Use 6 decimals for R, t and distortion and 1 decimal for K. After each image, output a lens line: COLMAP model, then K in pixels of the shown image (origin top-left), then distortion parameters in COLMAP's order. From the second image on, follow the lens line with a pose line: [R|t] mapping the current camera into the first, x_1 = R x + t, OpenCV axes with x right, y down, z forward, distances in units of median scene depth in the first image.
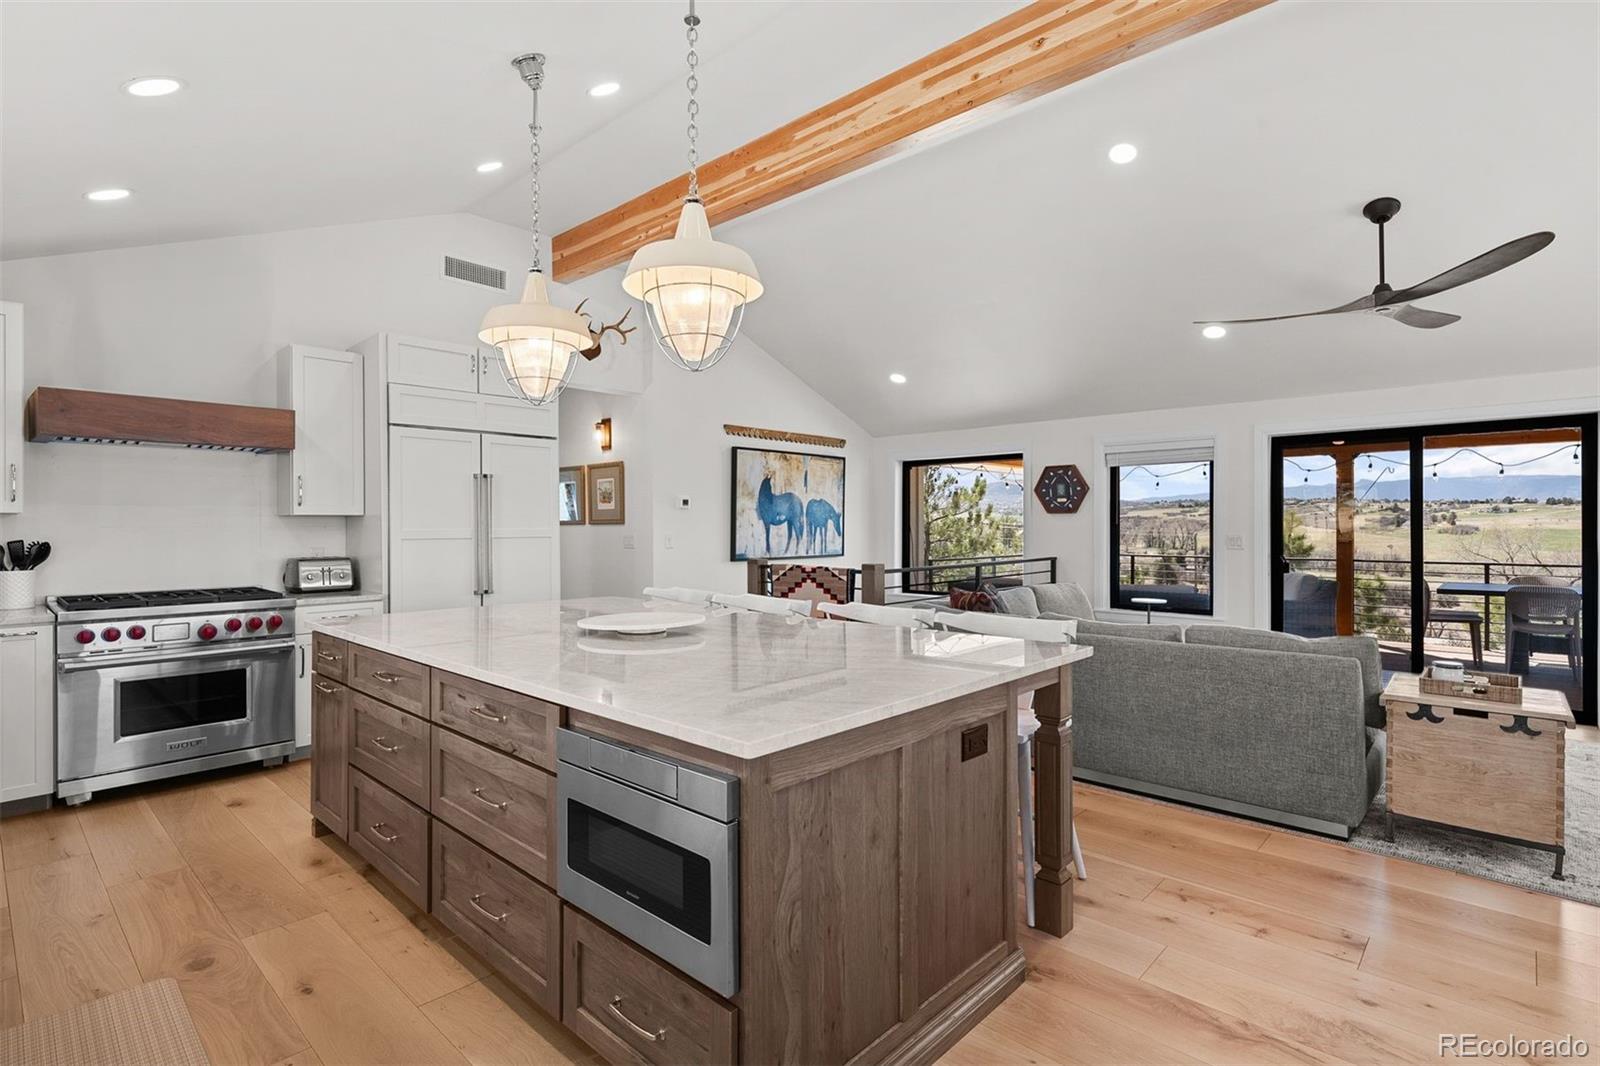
lens RADIAL K [[774.6, 0, 800.2], [0, 774.6, 528.5], [0, 0, 1]] dist [0.003606, 0.000476]
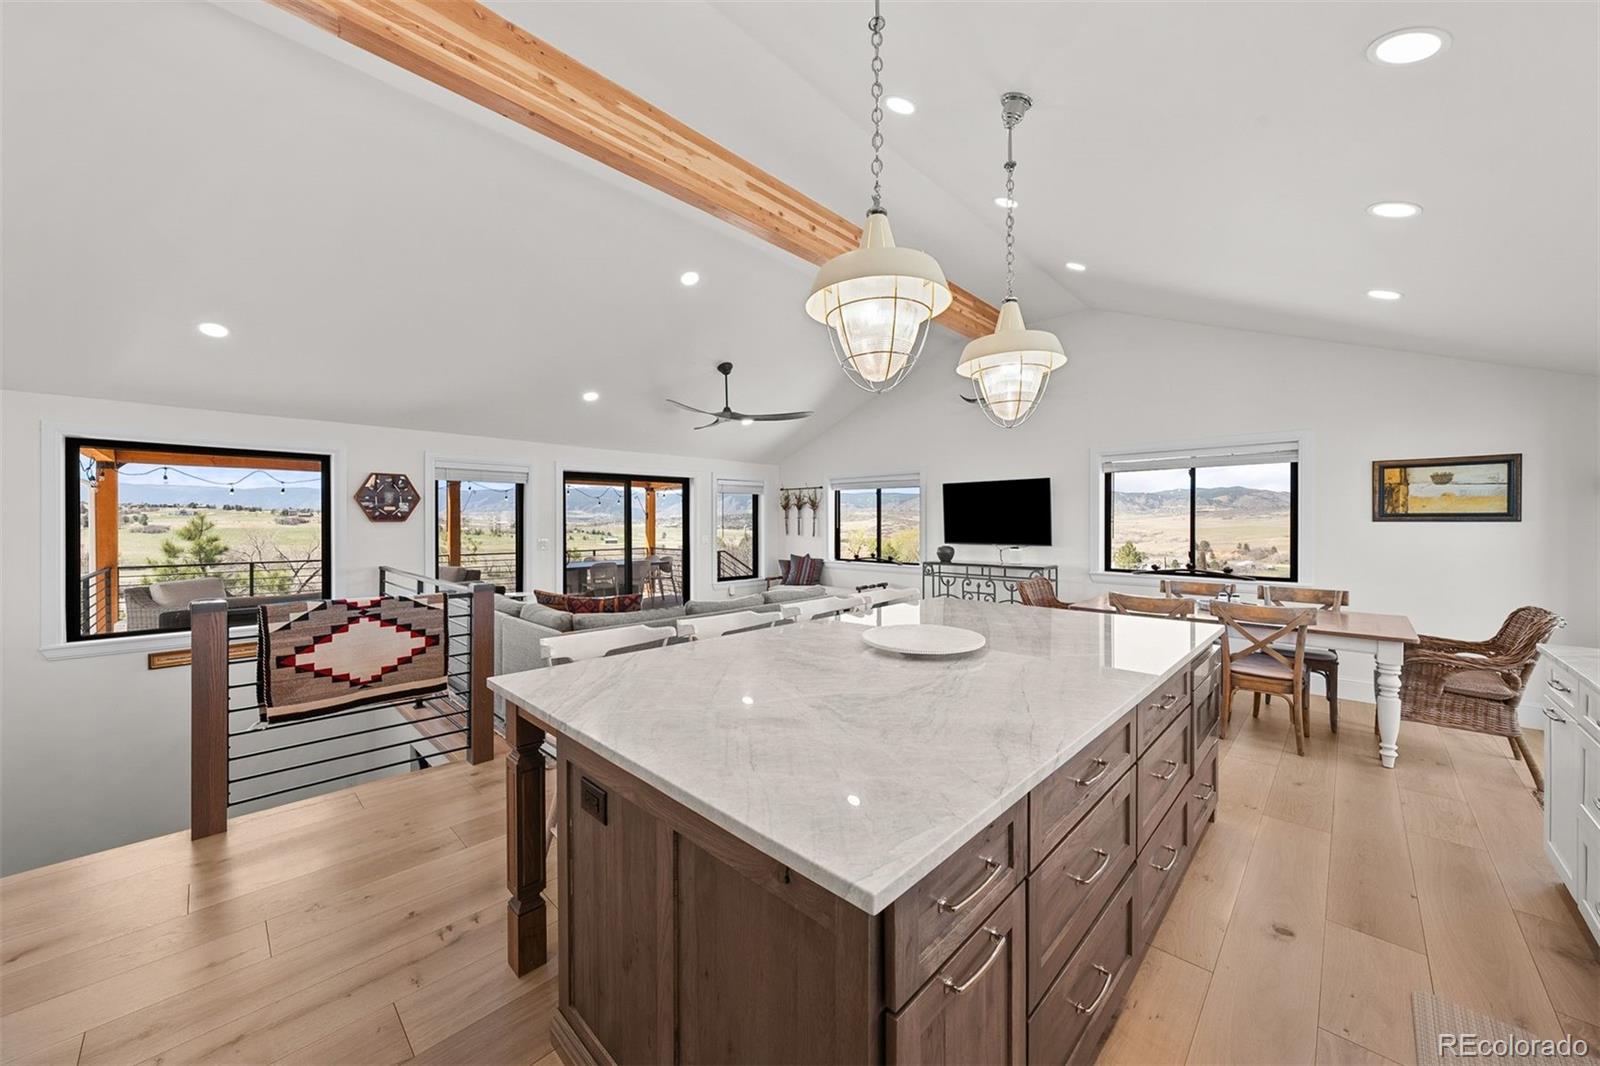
lens RADIAL K [[581.7, 0, 800.1], [0, 581.7, 528.0], [0, 0, 1]] dist [-0.000410, -0.000038]
pose [[0.021643, -0.003824, 0.999758, -0.393467], [0.003532, 0.999987, 0.003748, -0.012654], [-0.999760, 0.003451, 0.021656, 0.457871]]
